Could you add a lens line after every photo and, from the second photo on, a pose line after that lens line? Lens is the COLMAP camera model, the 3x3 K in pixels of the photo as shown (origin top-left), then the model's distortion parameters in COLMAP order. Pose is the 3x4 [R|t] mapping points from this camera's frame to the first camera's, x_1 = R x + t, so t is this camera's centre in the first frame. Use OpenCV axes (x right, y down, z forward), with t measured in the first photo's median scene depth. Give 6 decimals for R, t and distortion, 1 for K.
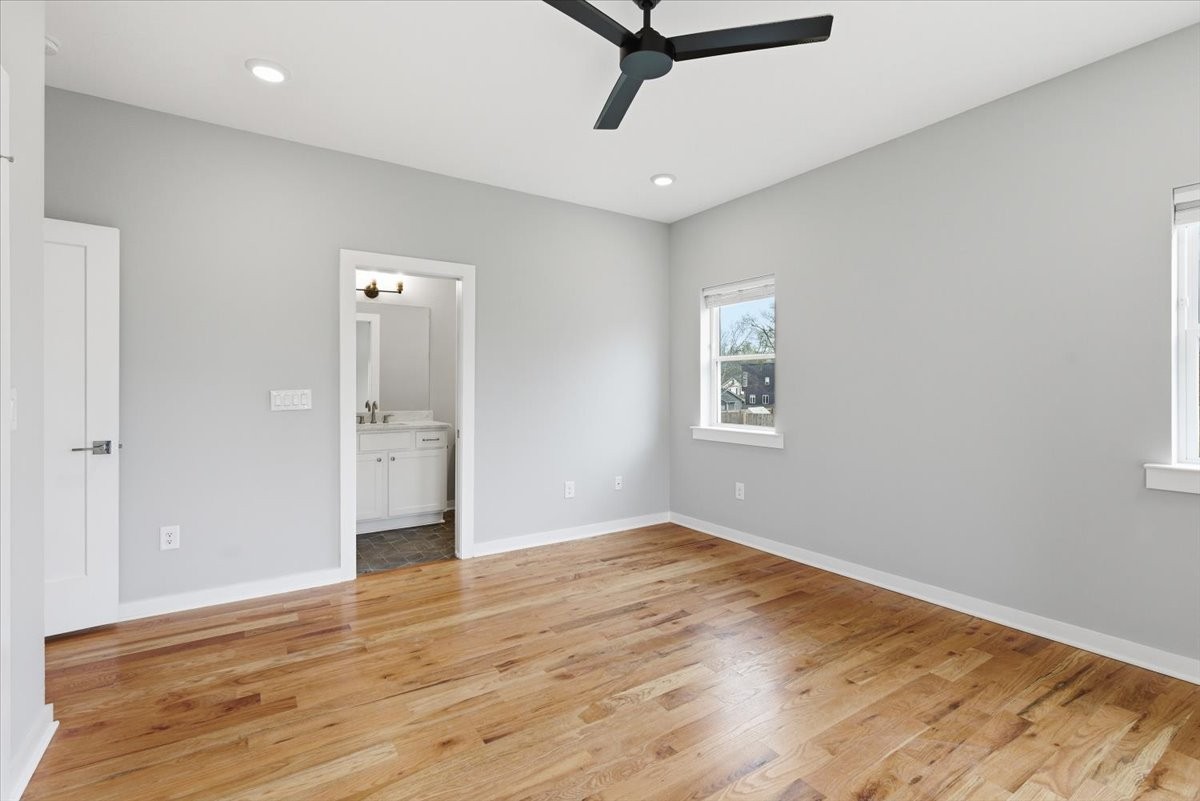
lens RADIAL K [[548.3, 0, 621.3], [0, 548.3, 387.7], [0, 0, 1]] dist [0.002414, -0.001134]
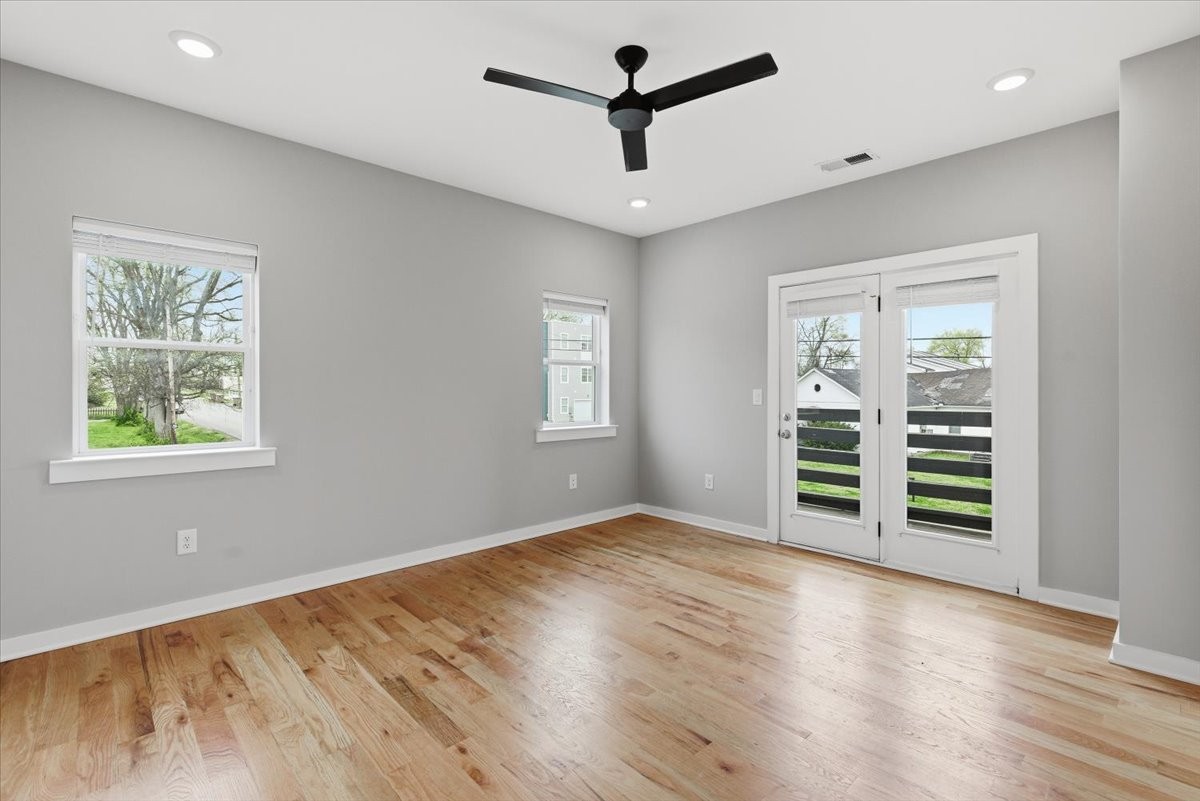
lens RADIAL K [[548.3, 0, 598.7], [0, 548.3, 393.7], [0, 0, 1]] dist [0.002414, -0.001134]
pose [[-0.153449, -0.006723, 0.988134, -0.775886], [-0.001497, 0.999977, 0.006571, 0.000311], [-0.988155, -0.000471, -0.153456, 0.873178]]
